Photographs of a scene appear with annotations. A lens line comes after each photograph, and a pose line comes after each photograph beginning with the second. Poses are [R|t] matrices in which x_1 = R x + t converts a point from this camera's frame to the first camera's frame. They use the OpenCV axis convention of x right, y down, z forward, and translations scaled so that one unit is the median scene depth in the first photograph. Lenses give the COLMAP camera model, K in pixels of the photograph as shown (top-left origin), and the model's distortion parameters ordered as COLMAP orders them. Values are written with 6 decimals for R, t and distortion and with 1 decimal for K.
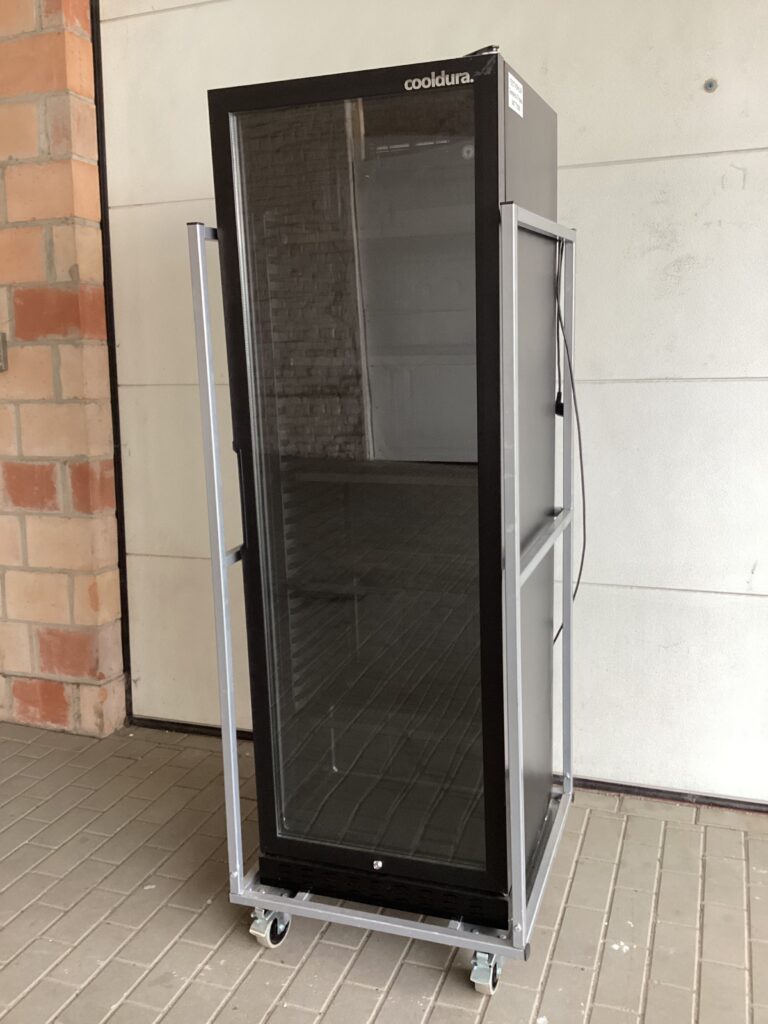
lens RADIAL K [[925.9, 0, 395.1], [0, 925.9, 490.0], [0, 0, 1]] dist [0.069934, -0.118922]
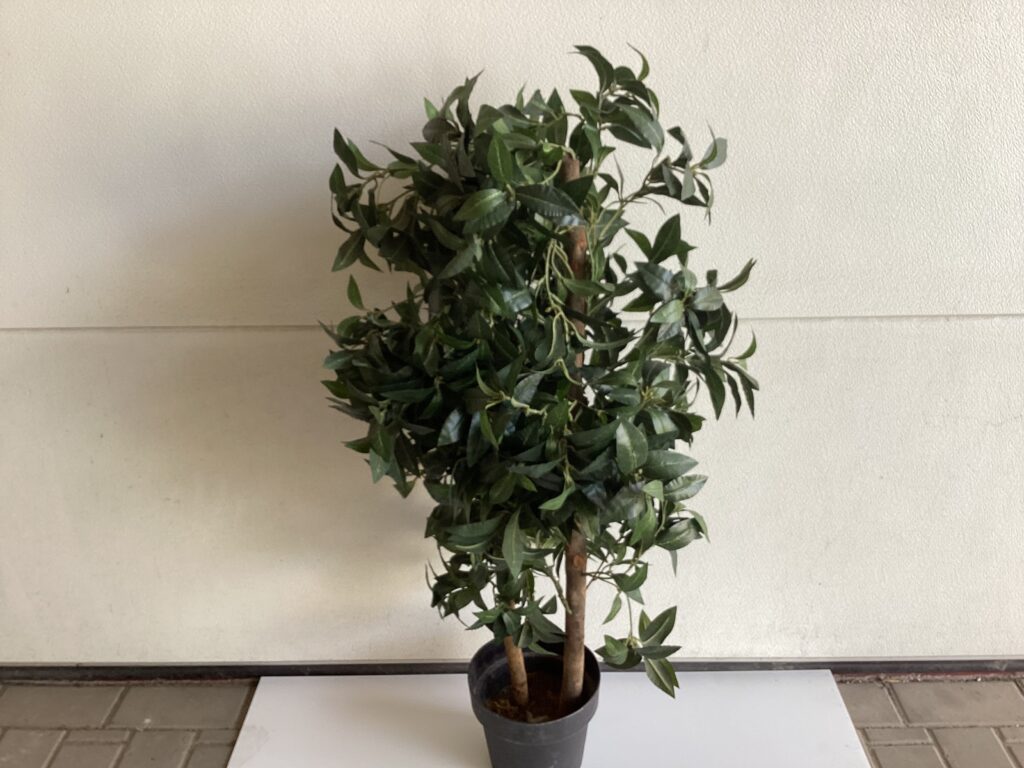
lens RADIAL K [[936.7, 0, 515.2], [0, 936.7, 391.8], [0, 0, 1]] dist [0.040648, -0.086671]
pose [[0.943550, -0.129197, 0.304994, -0.146895], [0.050214, 0.965944, 0.253832, 0.005104], [-0.327402, -0.224188, 0.917904, 0.734592]]
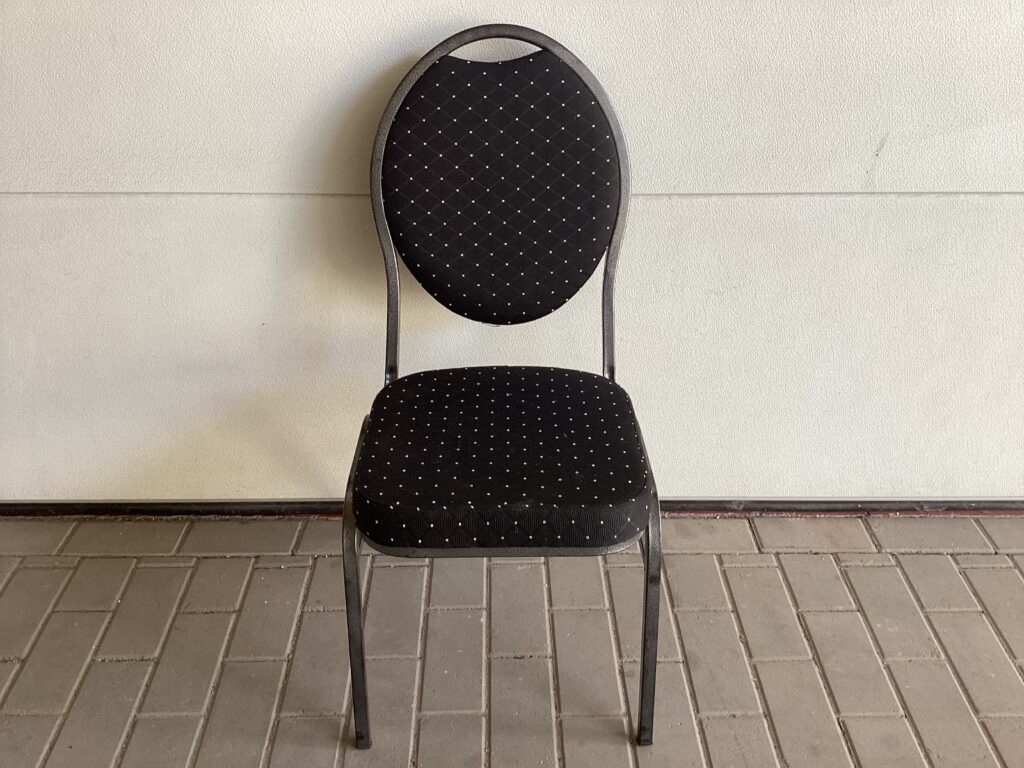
lens RADIAL K [[924.1, 0, 512.9], [0, 924.1, 385.4], [0, 0, 1]] dist [0.121263, -0.247211]
pose [[0.936027, -0.153222, 0.316824, -0.035385], [0.031778, 0.933369, 0.357510, 0.010094], [-0.350492, -0.324570, 0.878527, 0.611297]]
